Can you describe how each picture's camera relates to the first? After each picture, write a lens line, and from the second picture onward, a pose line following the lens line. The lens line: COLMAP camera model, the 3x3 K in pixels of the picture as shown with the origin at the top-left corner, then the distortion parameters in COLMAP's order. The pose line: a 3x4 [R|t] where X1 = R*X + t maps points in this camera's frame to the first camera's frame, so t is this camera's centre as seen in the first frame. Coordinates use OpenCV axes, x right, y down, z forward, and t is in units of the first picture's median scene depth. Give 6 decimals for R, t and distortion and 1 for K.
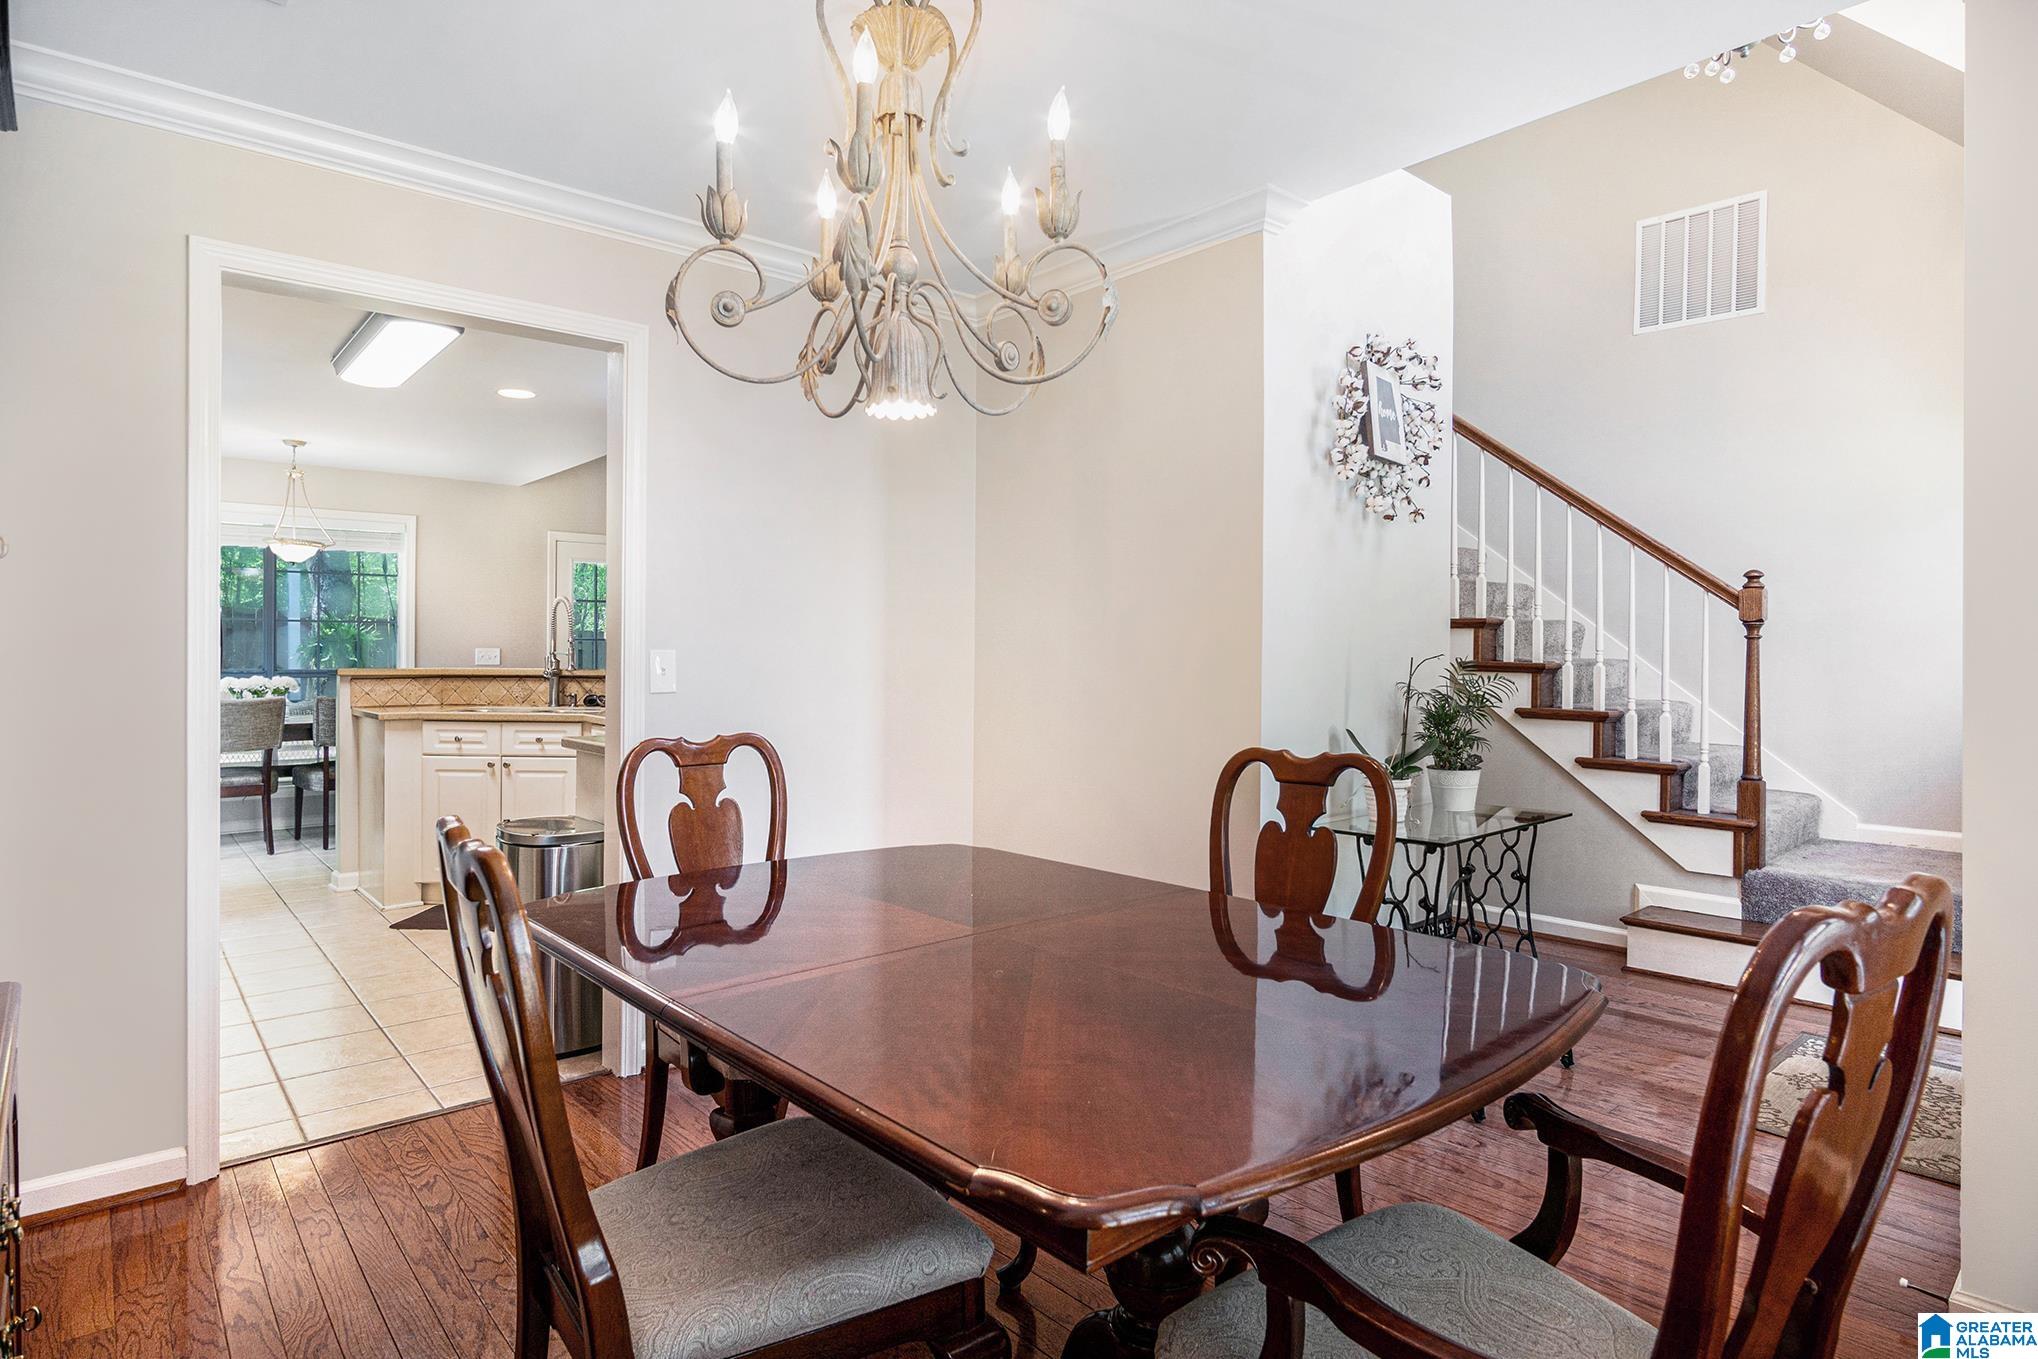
lens RADIAL K [[1138.8, 0, 1021.8], [0, 1138.8, 677.3], [0, 0, 1]] dist [-0.024423, 0.001966]
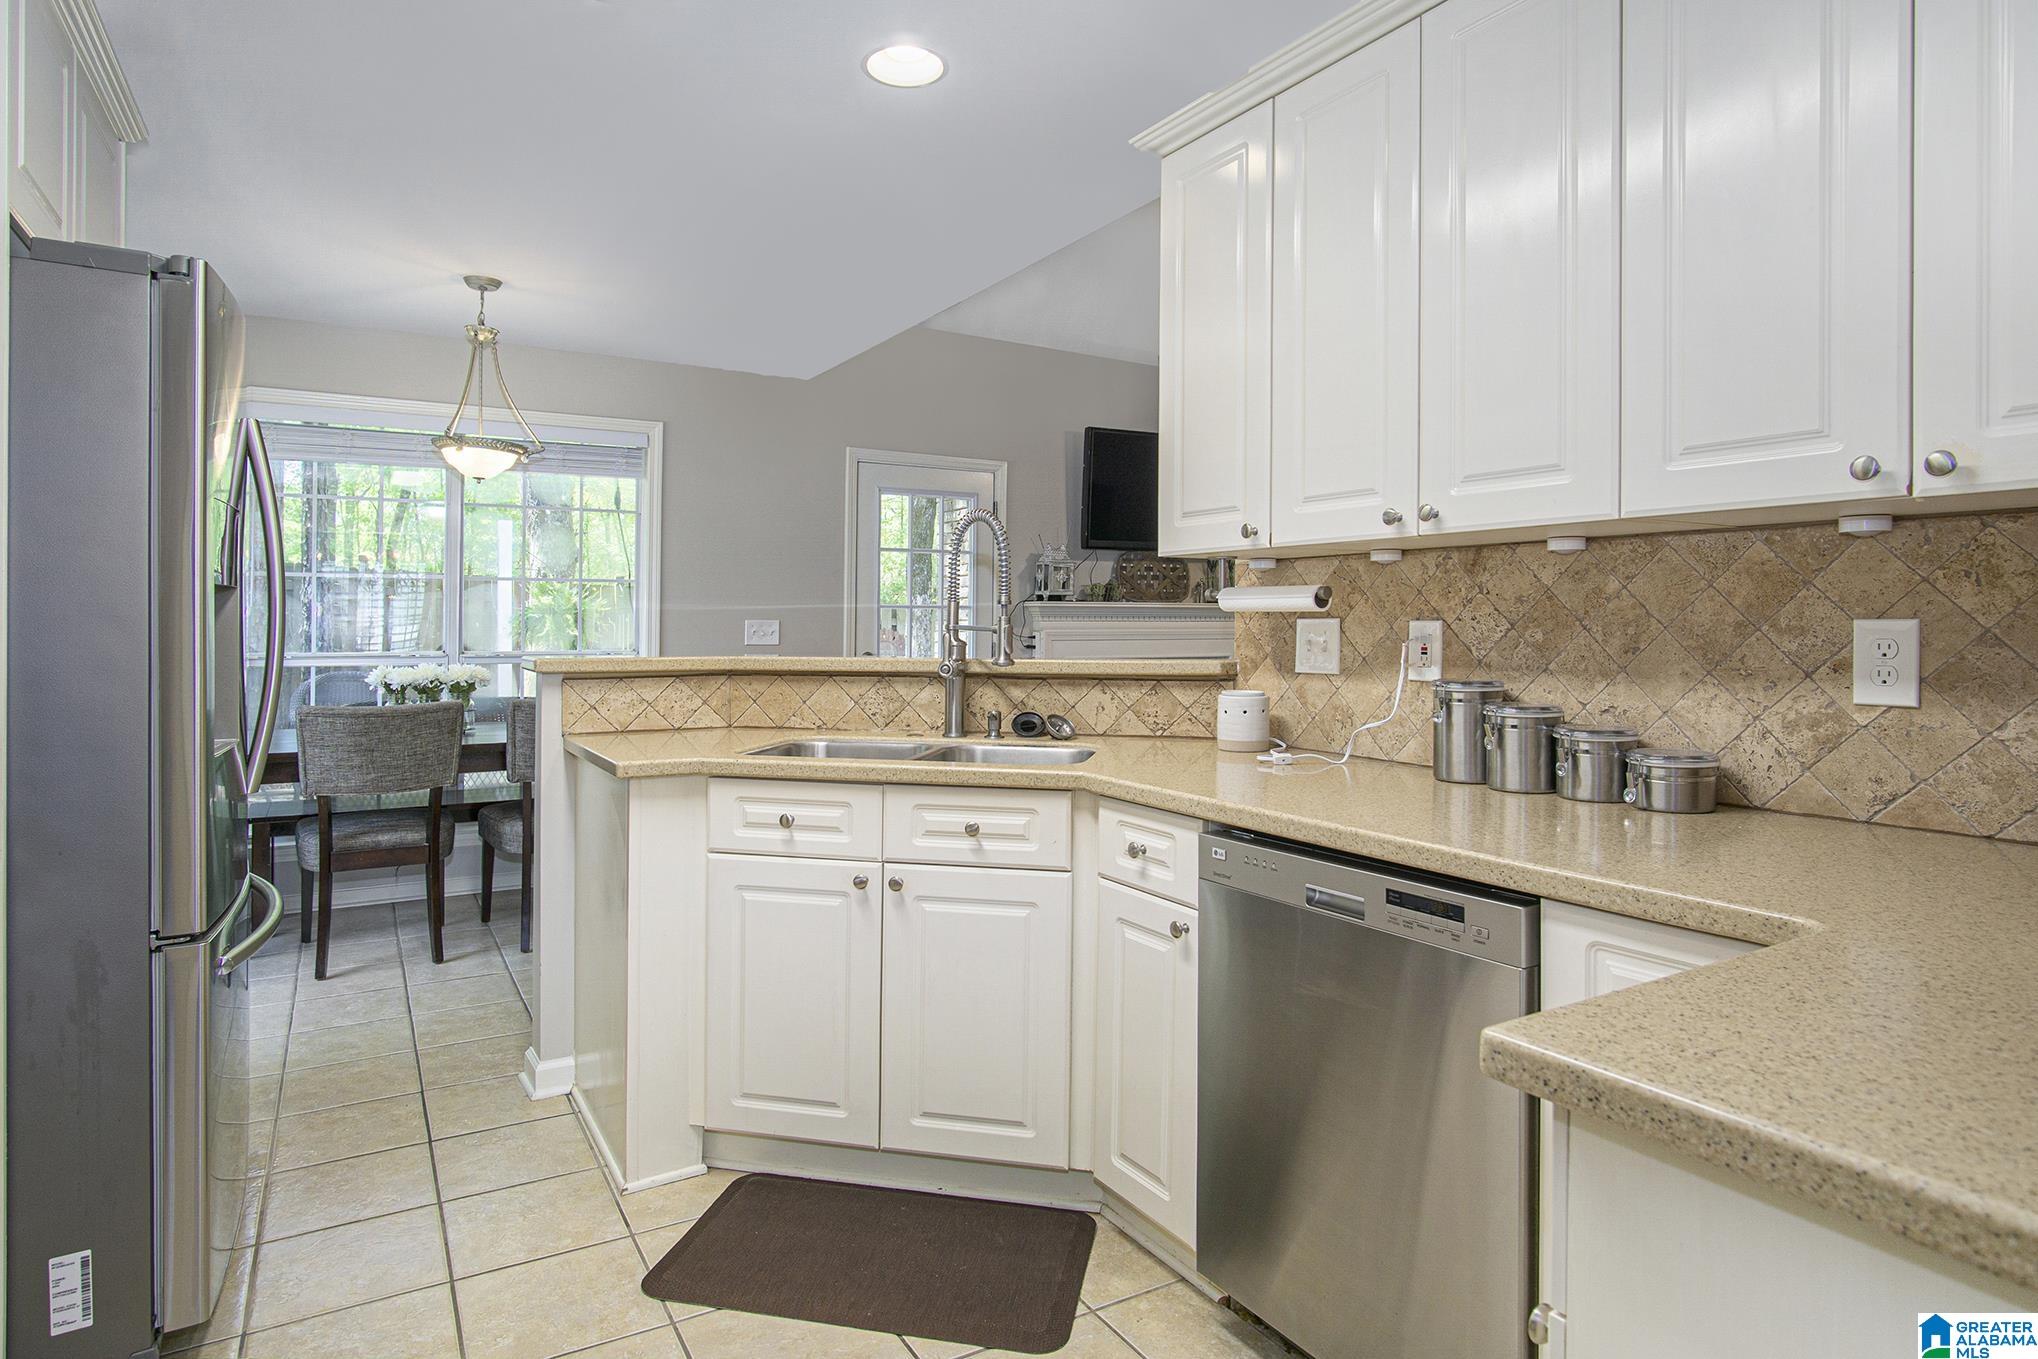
lens RADIAL K [[1138.8, 0, 1079.1], [0, 1138.8, 616.0], [0, 0, 1]] dist [-0.024423, 0.001966]
pose [[0.993209, -0.005821, -0.116199, -0.292328], [0.002415, 0.999564, -0.029429, -0.011458], [0.116319, 0.028949, 0.992790, 0.499946]]
